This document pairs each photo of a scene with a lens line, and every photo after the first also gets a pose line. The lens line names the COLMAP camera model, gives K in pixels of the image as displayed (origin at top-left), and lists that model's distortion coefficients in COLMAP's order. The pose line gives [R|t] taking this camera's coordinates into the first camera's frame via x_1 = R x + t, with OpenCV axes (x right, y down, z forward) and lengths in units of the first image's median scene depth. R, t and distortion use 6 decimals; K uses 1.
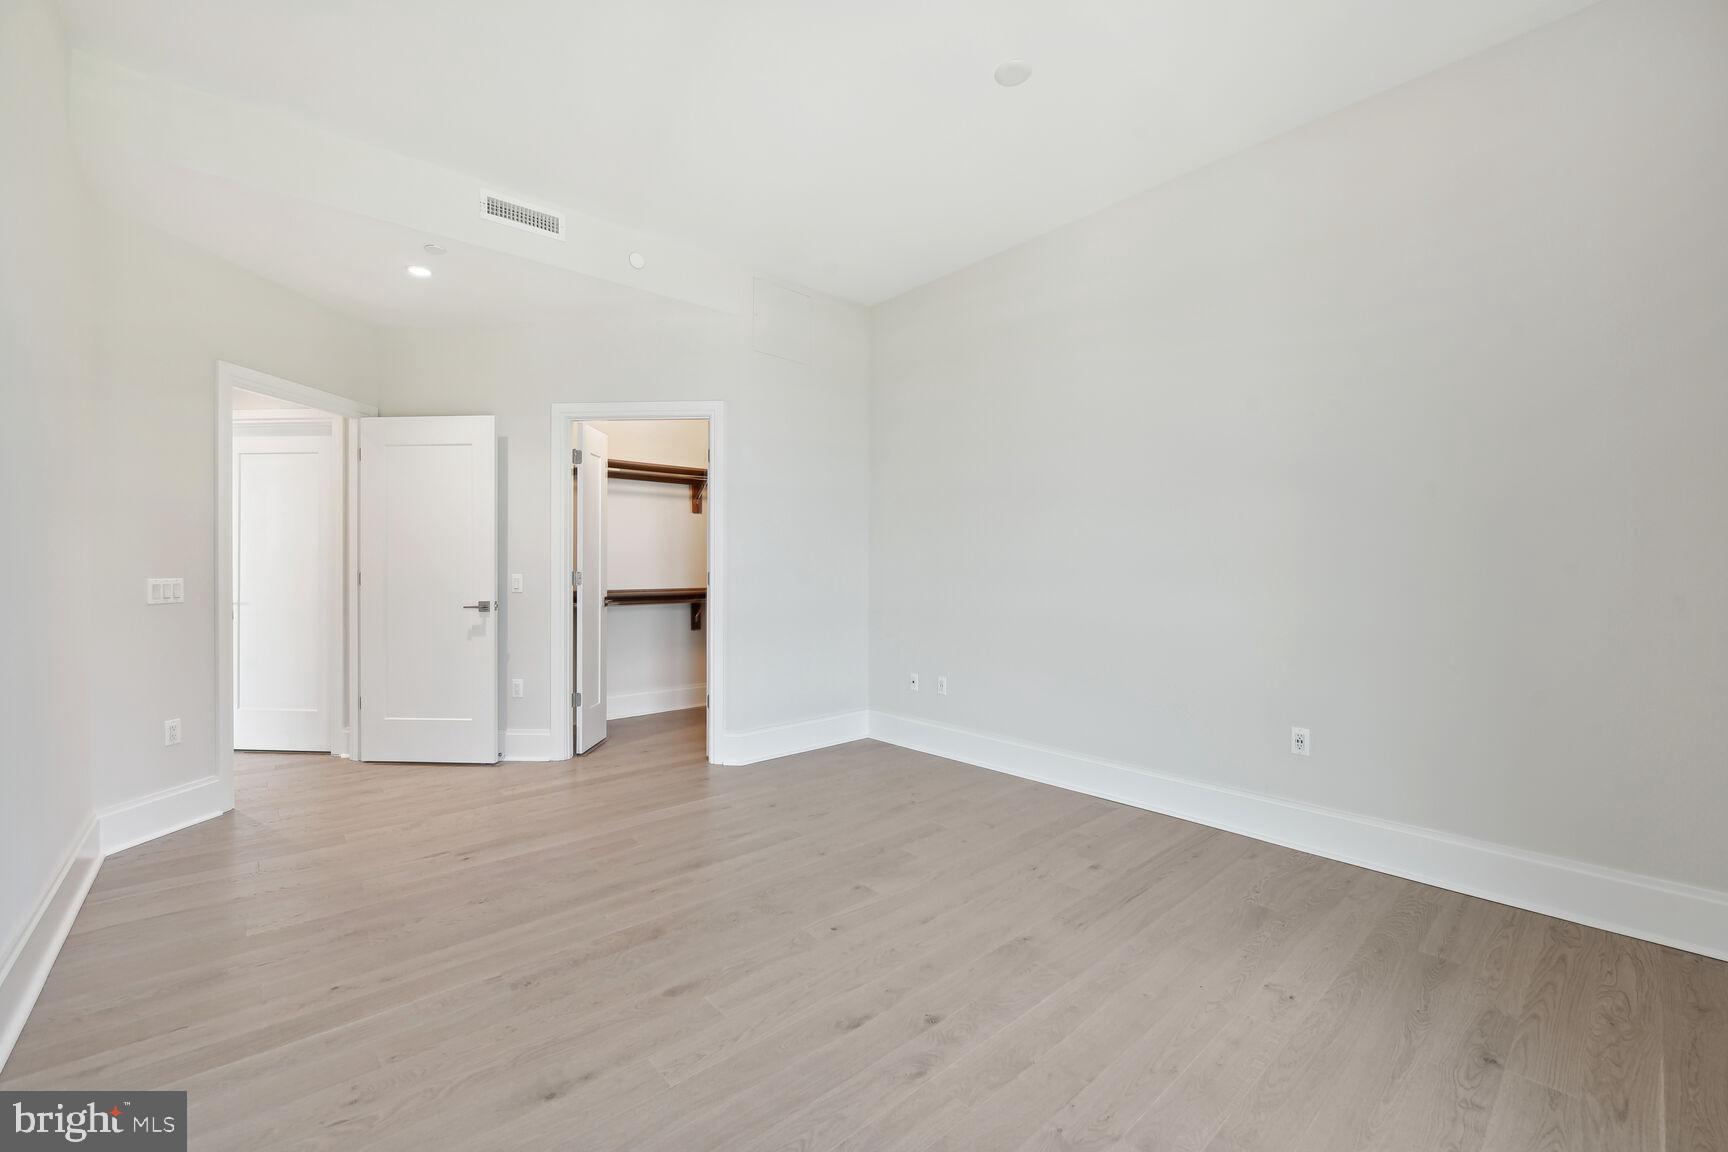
lens RADIAL K [[702.8, 0, 861.4], [0, 702.8, 561.1], [0, 0, 1]] dist [-0.005921, -0.001796]
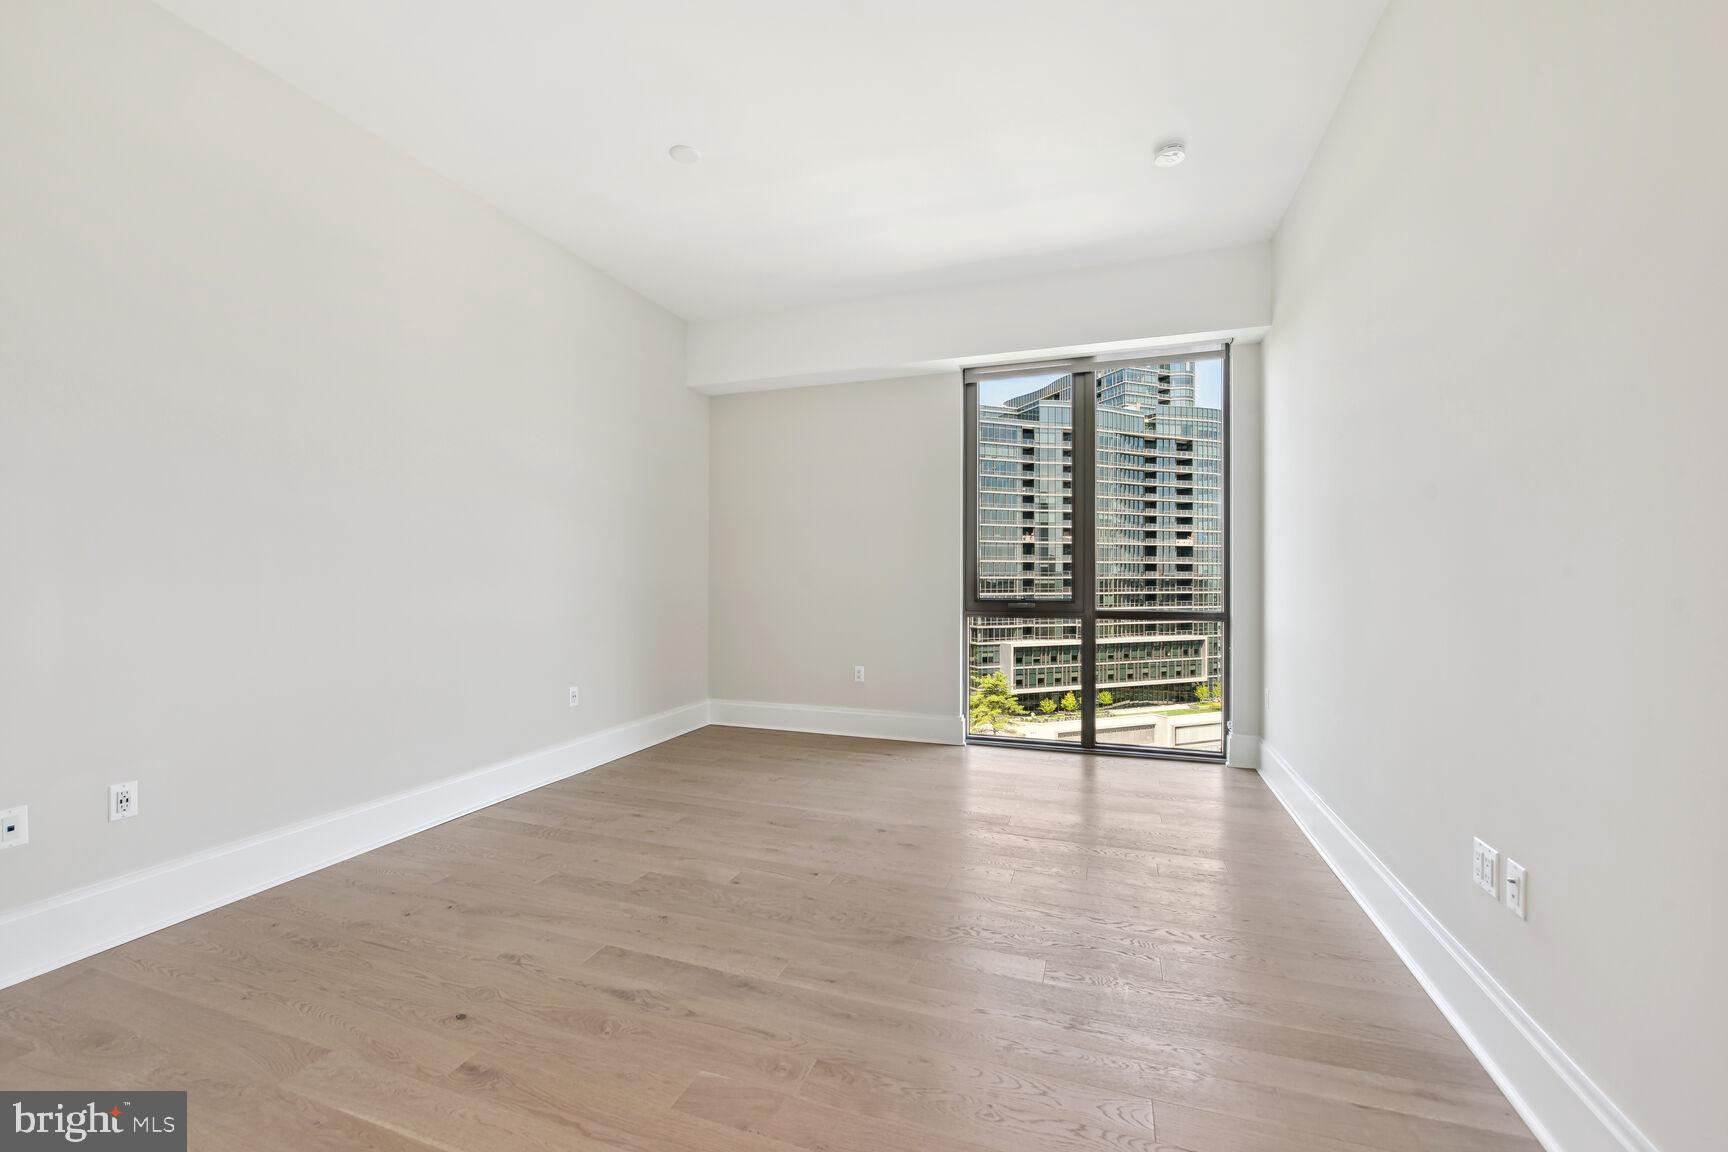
lens RADIAL K [[702.8, 0, 860.0], [0, 702.8, 576.7], [0, 0, 1]] dist [-0.005921, -0.001796]
pose [[-0.476158, 0.011841, 0.879280, -0.911943], [0.018624, 0.999821, -0.003379, 0.040488], [-0.879162, 0.014767, -0.476293, 1.241578]]
